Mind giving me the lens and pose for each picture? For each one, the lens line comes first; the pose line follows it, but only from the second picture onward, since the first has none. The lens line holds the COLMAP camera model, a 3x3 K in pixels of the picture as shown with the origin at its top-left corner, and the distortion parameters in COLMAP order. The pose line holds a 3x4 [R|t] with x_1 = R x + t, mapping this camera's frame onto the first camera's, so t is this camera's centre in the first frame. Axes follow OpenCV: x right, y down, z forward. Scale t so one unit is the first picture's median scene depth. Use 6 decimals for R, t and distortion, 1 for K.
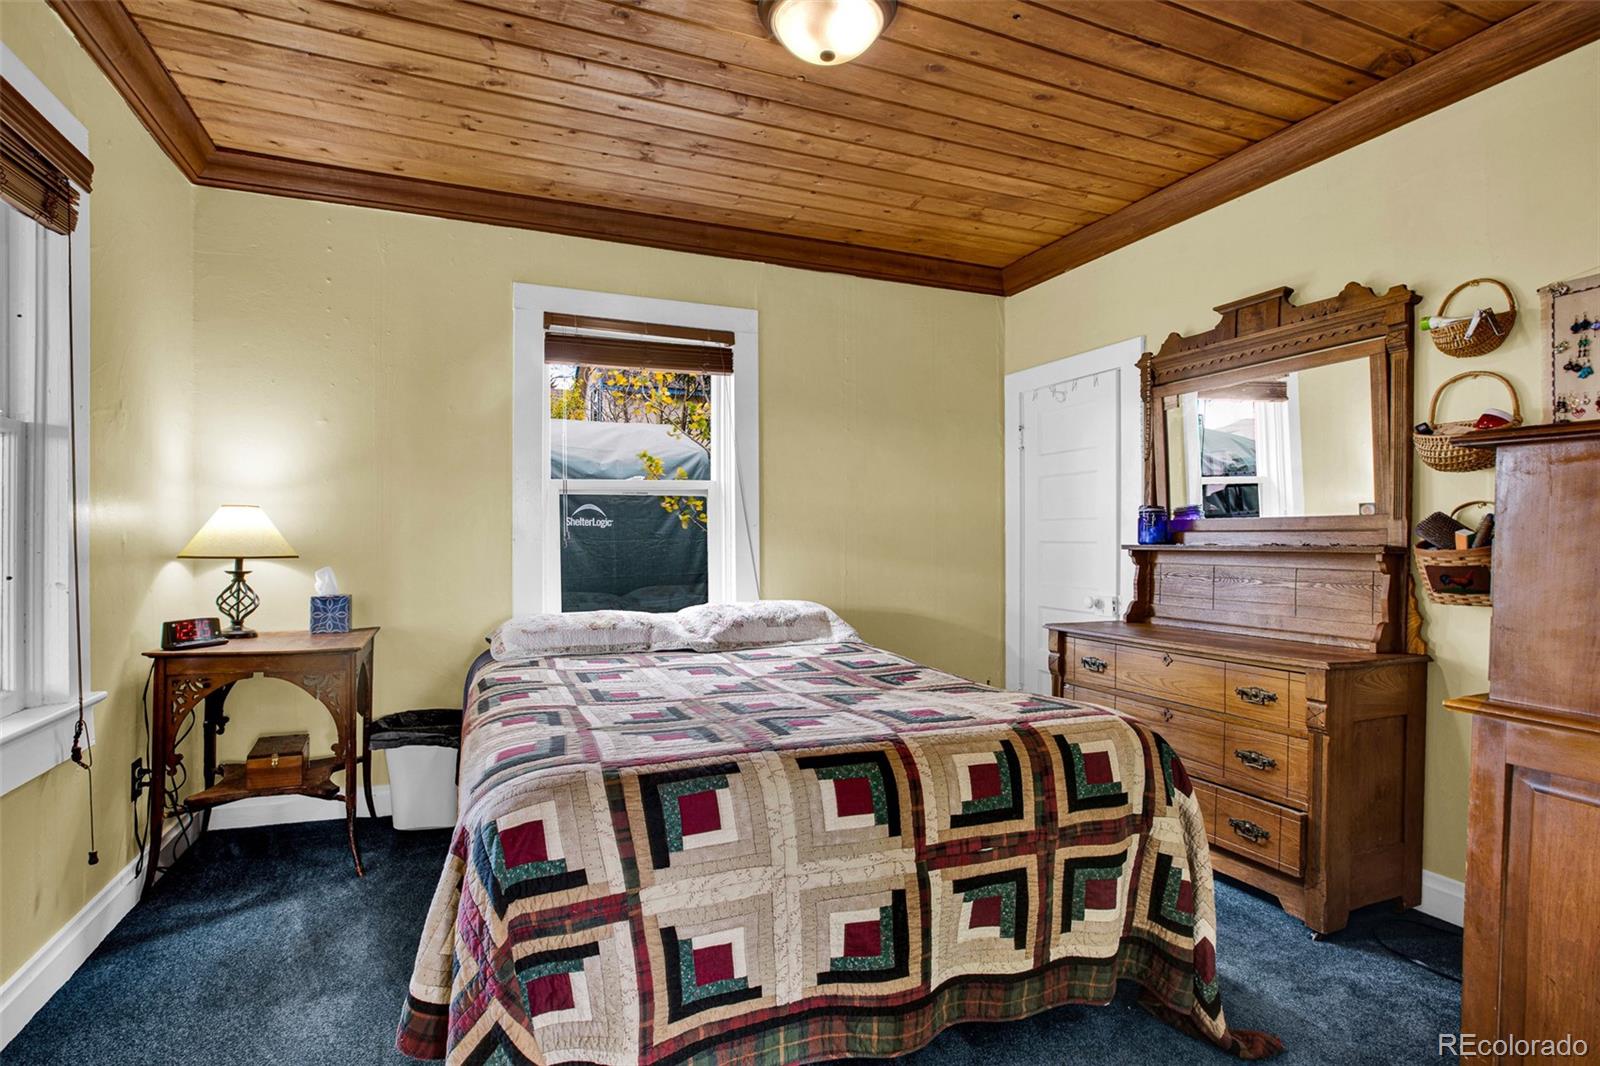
lens RADIAL K [[764.6, 0, 798.8], [0, 764.6, 529.3], [0, 0, 1]] dist [-0.053620, 0.016865]
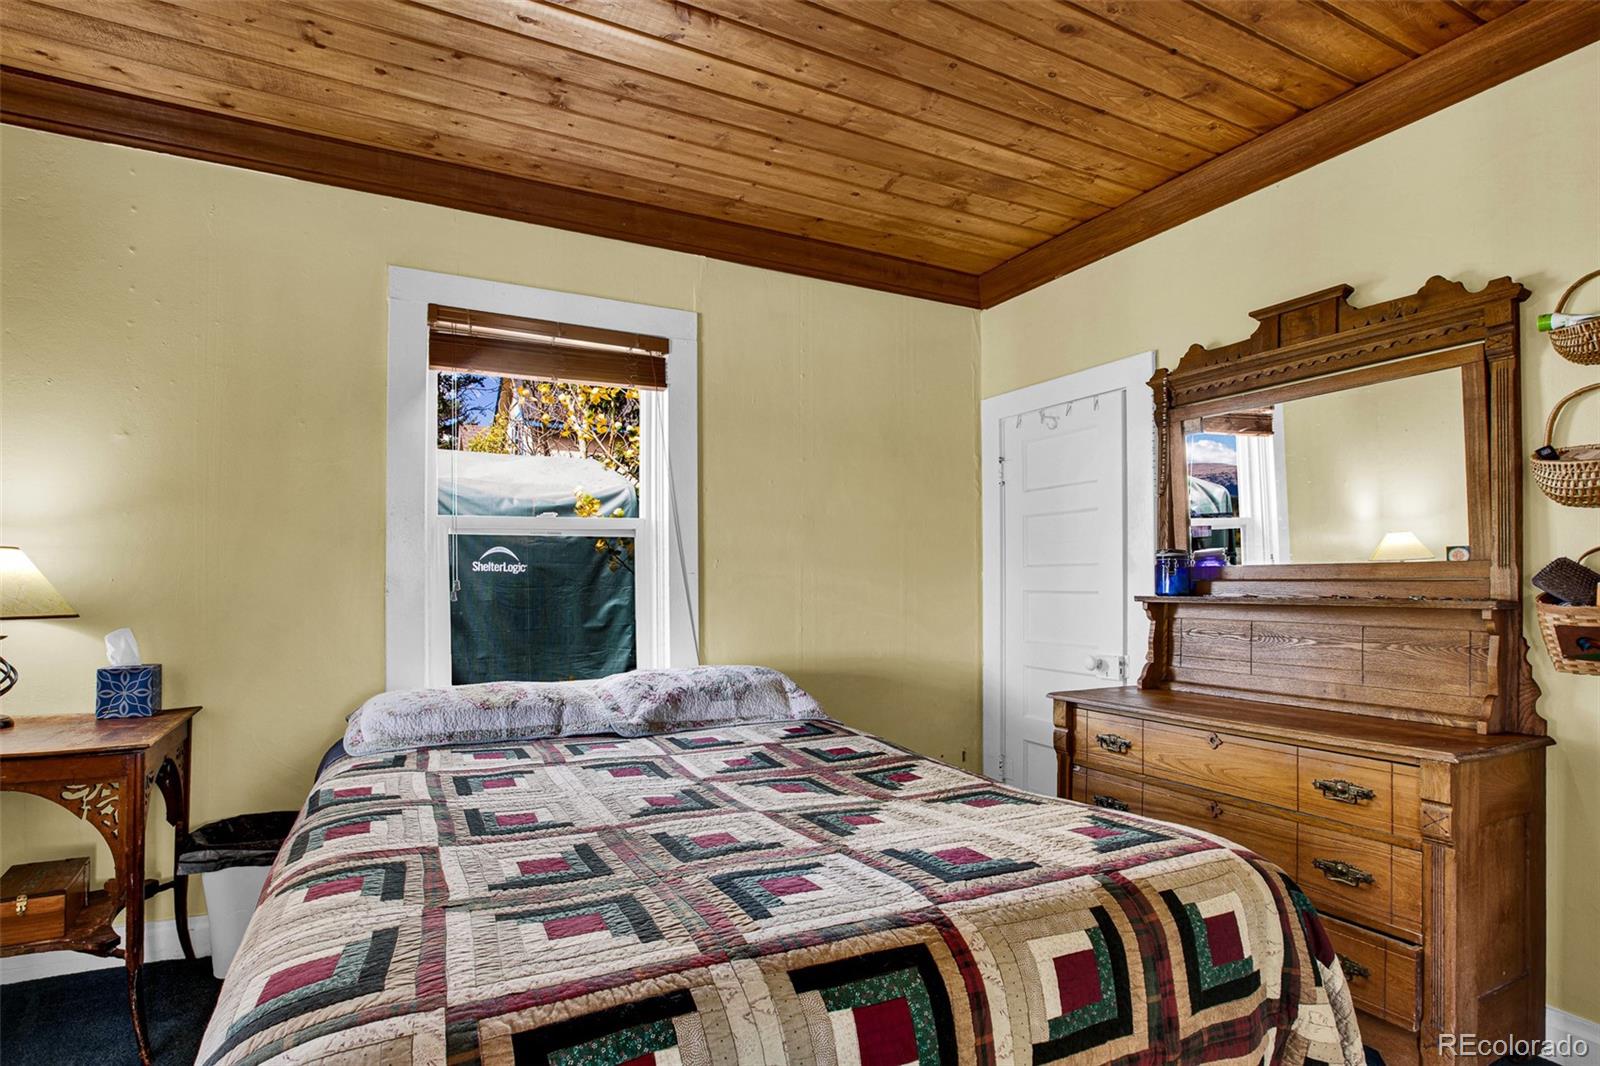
lens RADIAL K [[816.1, 0, 797.5], [0, 816.1, 563.1], [0, 0, 1]] dist [-0.046444, 0.013550]
pose [[0.996870, 0.000369, 0.079055, -0.023739], [0.000710, 0.999907, -0.013619, -0.005526], [-0.079053, 0.013633, 0.996777, 0.186990]]
